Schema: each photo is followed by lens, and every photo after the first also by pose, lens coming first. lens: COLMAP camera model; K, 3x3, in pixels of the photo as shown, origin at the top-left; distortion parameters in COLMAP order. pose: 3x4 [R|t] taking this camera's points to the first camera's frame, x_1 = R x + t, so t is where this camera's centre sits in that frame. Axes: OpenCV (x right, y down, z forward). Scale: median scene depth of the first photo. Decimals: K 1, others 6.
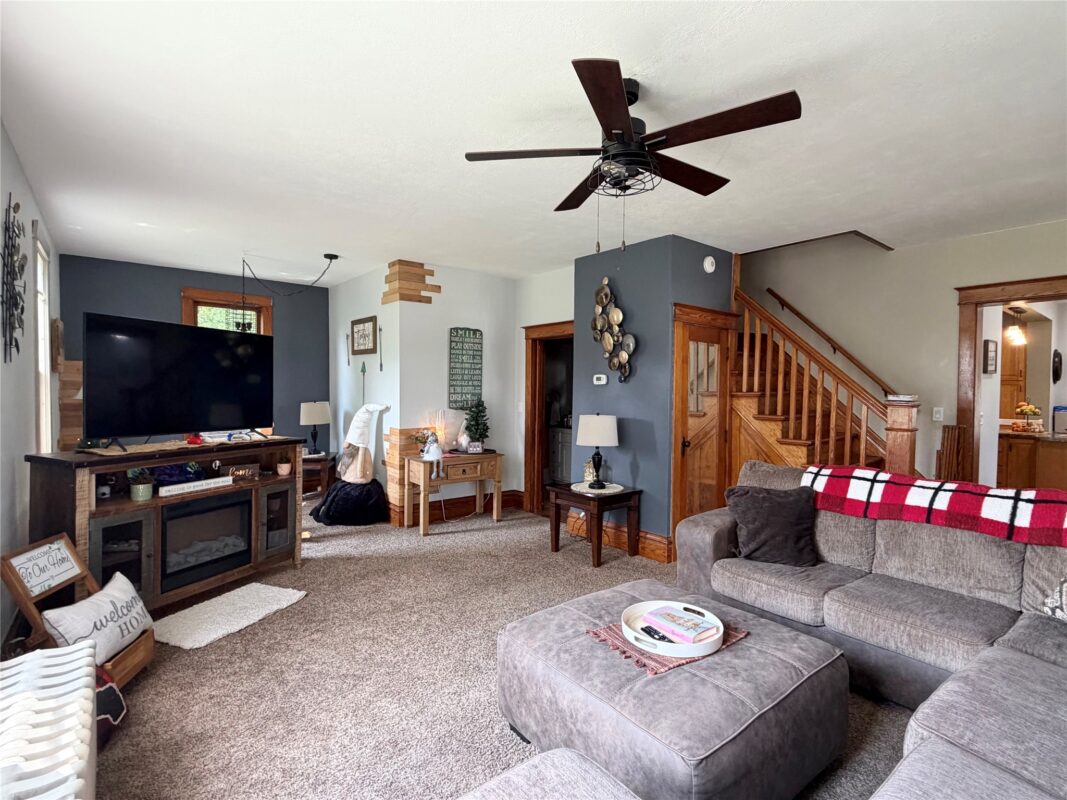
lens RADIAL K [[512.5, 0, 530.5], [0, 512.5, 399.1], [0, 0, 1]] dist [-0.002061, -0.000078]
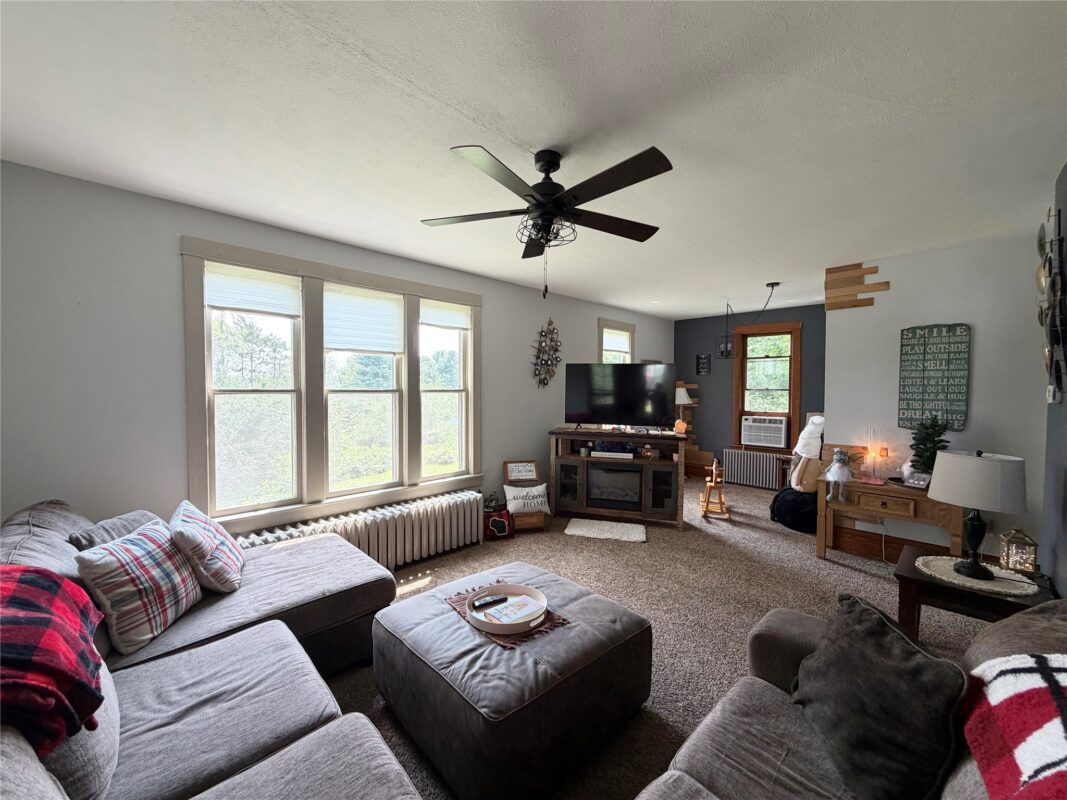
lens RADIAL K [[425.2, 0, 530.2], [0, 425.2, 400.9], [0, 0, 1]] dist [0.000493, -0.000229]
pose [[0.099158, 0.021447, -0.994841, 0.511726], [-0.025636, 0.999491, 0.018992, -0.024436], [0.994741, 0.023621, 0.099657, 0.380945]]
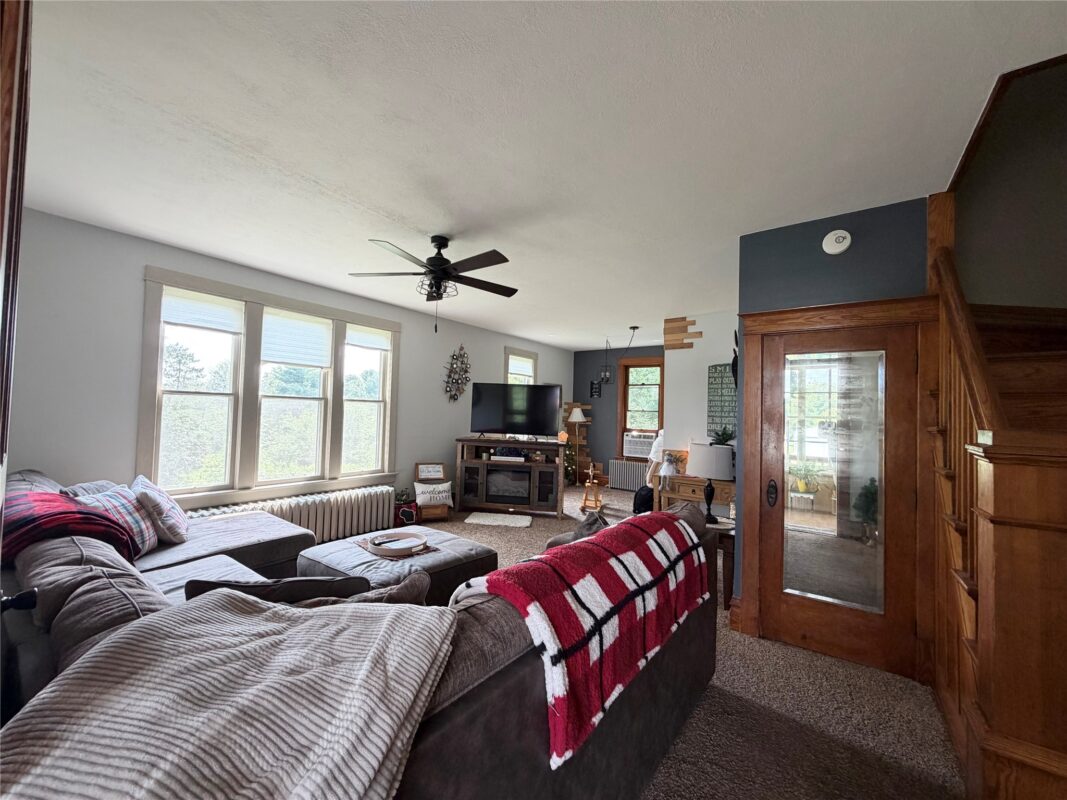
lens RADIAL K [[425.2, 0, 530.2], [0, 425.2, 400.7], [0, 0, 1]] dist [0.000493, -0.000229]
pose [[0.252954, -0.030126, -0.967009, 0.727895], [-0.050543, 0.997739, -0.044304, 0.000936], [0.966157, 0.060082, 0.250859, 0.420833]]
